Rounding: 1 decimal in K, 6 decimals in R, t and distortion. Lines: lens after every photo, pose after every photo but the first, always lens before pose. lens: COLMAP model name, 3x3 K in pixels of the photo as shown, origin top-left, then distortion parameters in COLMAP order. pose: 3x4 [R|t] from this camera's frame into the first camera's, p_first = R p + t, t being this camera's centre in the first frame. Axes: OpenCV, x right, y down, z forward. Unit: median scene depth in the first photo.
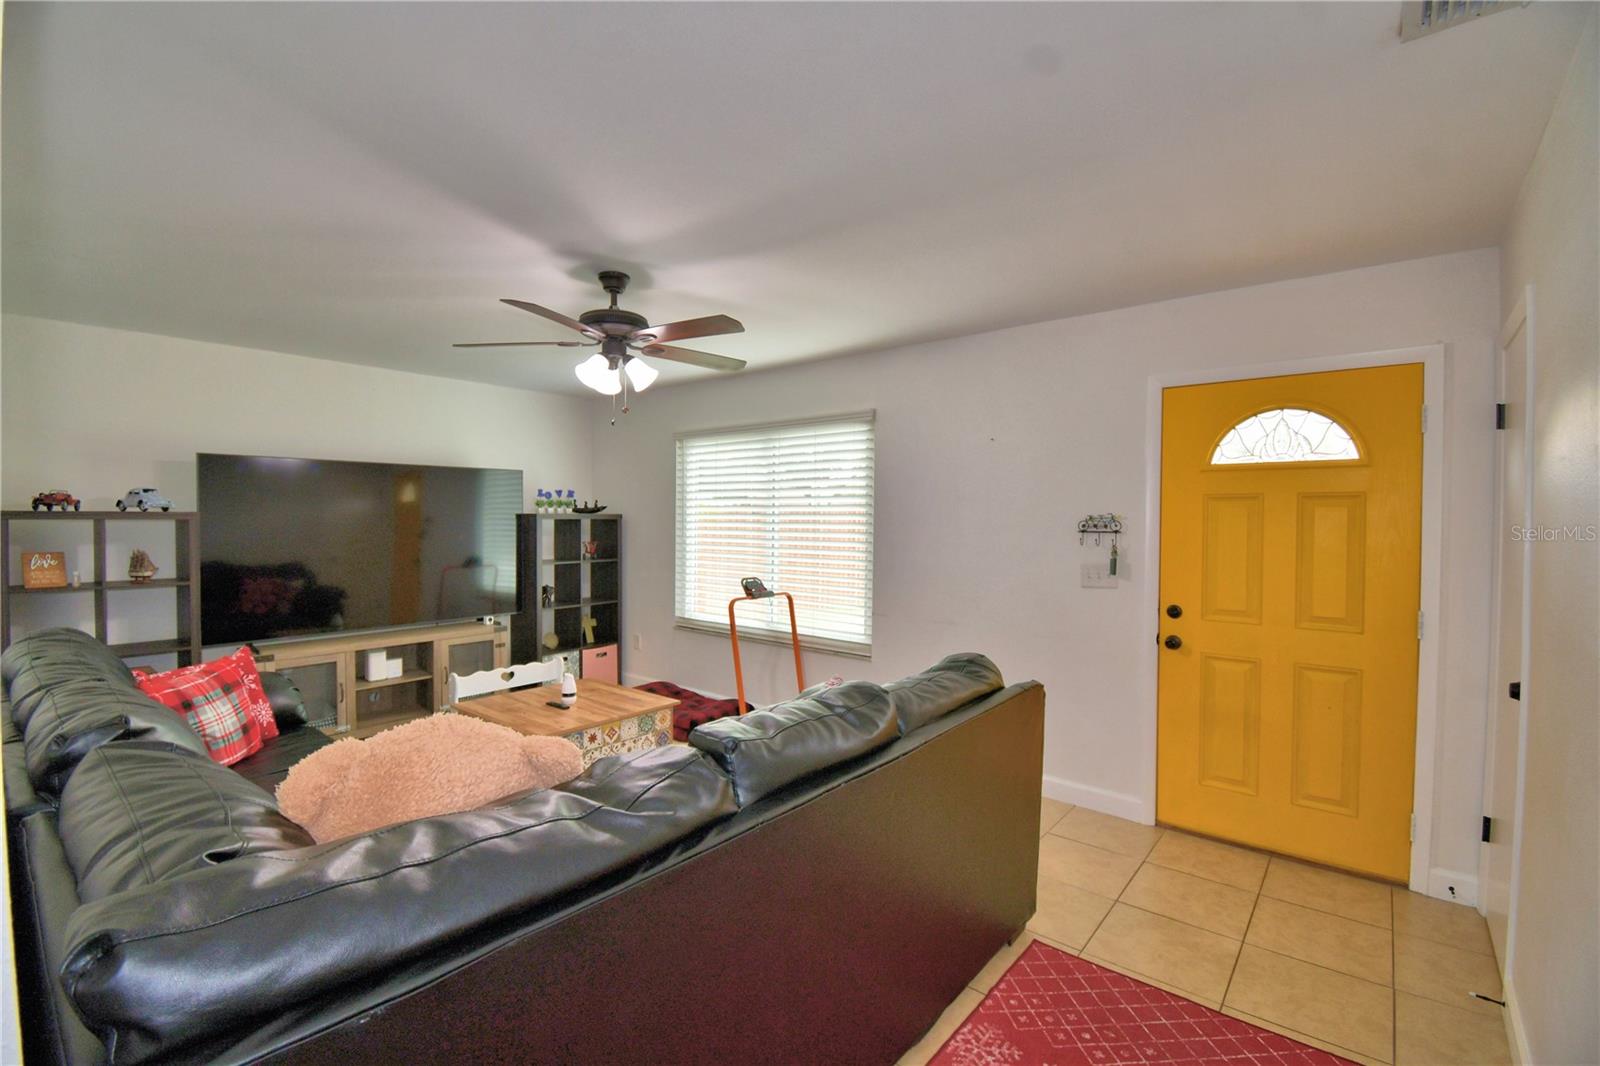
lens RADIAL K [[701.0, 0, 793.2], [0, 701.0, 532.2], [0, 0, 1]] dist [0.023036, -0.027368]
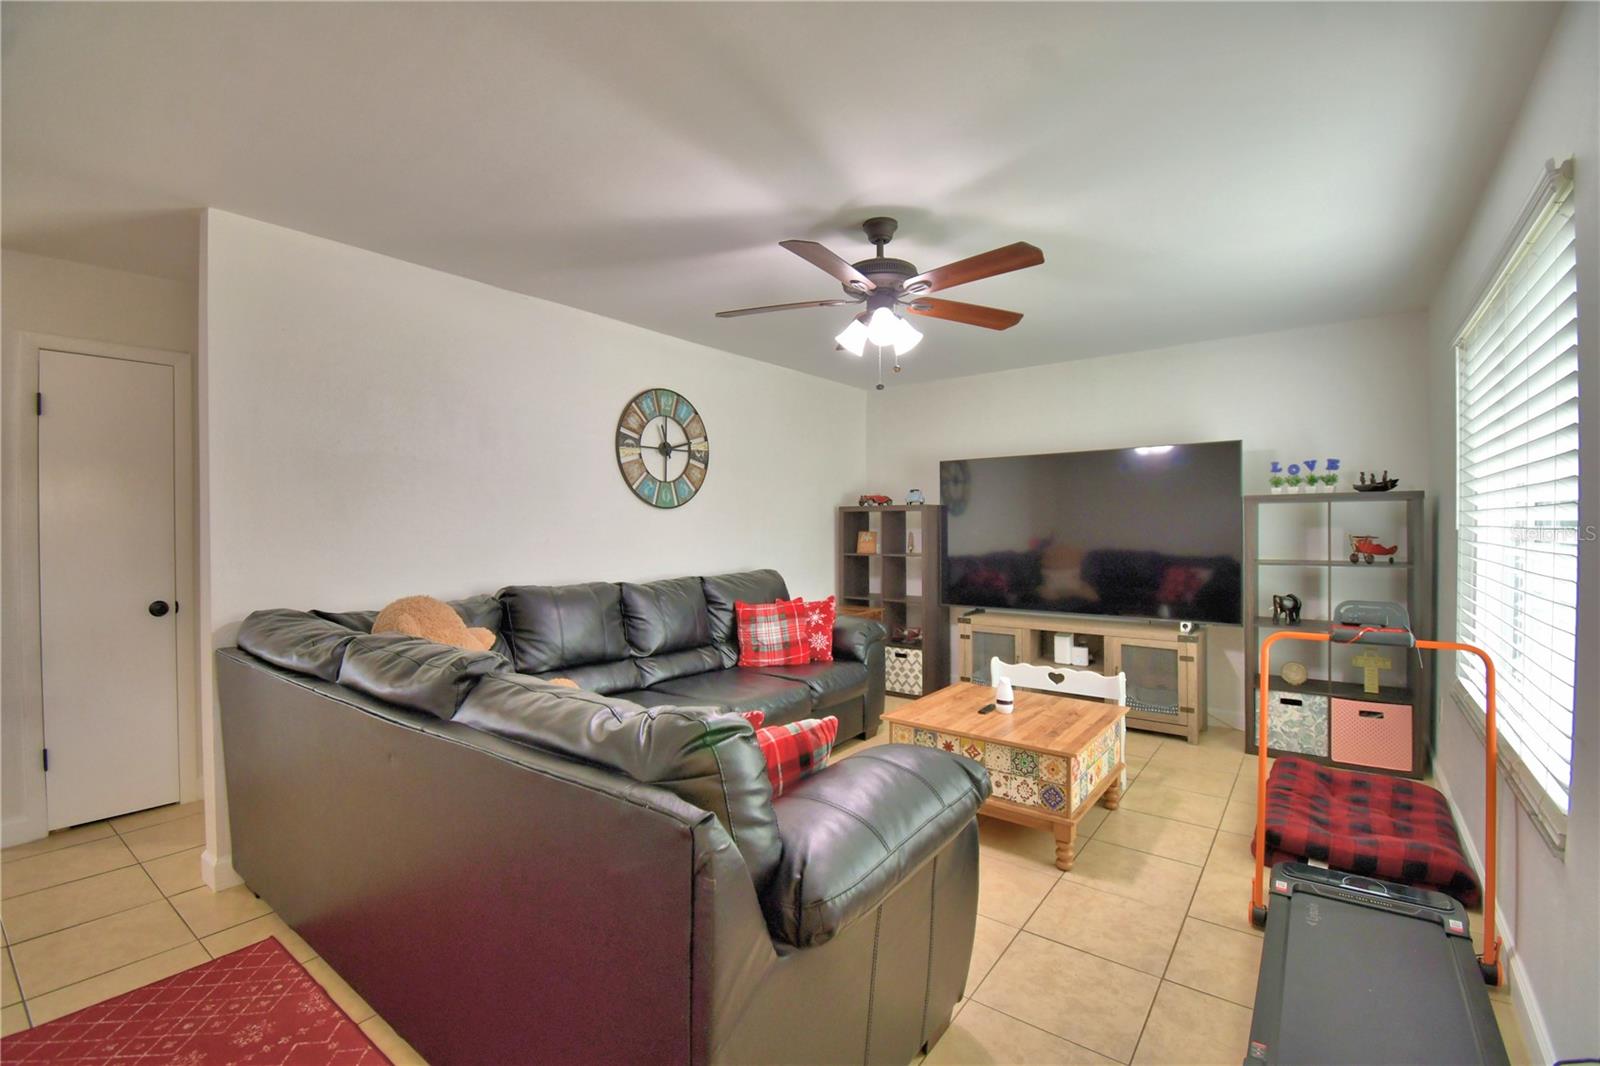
lens RADIAL K [[701.0, 0, 793.2], [0, 701.0, 532.2], [0, 0, 1]] dist [0.023036, -0.027368]
pose [[0.039146, 0.005290, -0.999220, 0.413623], [-0.014474, 0.999884, 0.004727, 0.018307], [0.999129, 0.014278, 0.039218, 0.551837]]
